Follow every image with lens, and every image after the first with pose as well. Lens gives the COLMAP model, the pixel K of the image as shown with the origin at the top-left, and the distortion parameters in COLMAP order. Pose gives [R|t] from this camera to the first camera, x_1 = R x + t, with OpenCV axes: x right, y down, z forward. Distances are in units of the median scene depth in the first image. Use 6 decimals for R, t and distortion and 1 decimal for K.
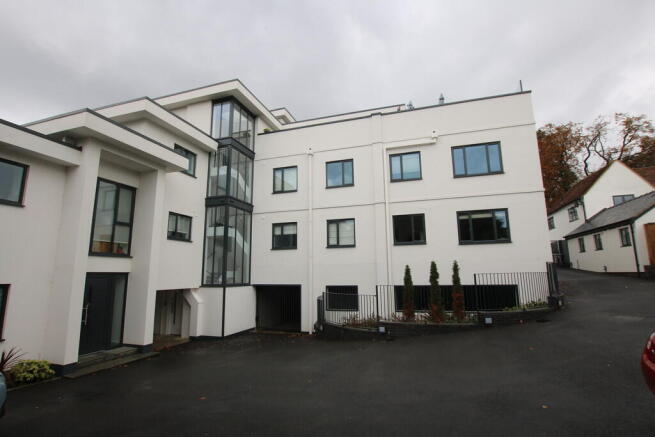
lens RADIAL K [[302.6, 0, 327.5], [0, 302.6, 218.5], [0, 0, 1]] dist [-0.033875, 0.000295]
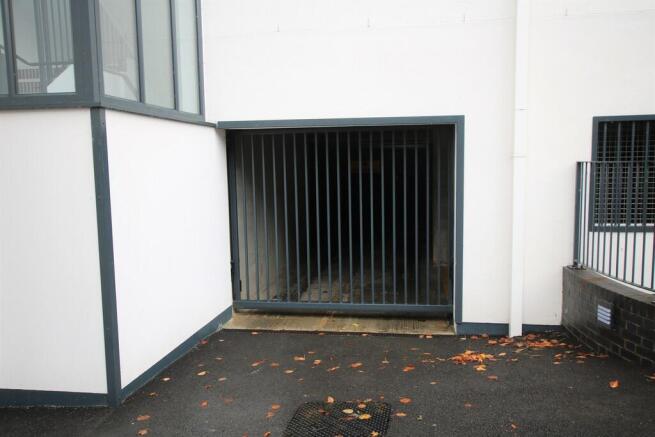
lens RADIAL K [[601.1, 0, 327.5], [0, 601.1, 218.5], [0, 0, 1]] dist [-0.002136, -0.000286]
pose [[0.992791, -0.021243, 0.117958, -0.242000], [-0.012470, 0.960520, 0.277931, 0.180628], [-0.119205, -0.277398, 0.953331, 0.619191]]
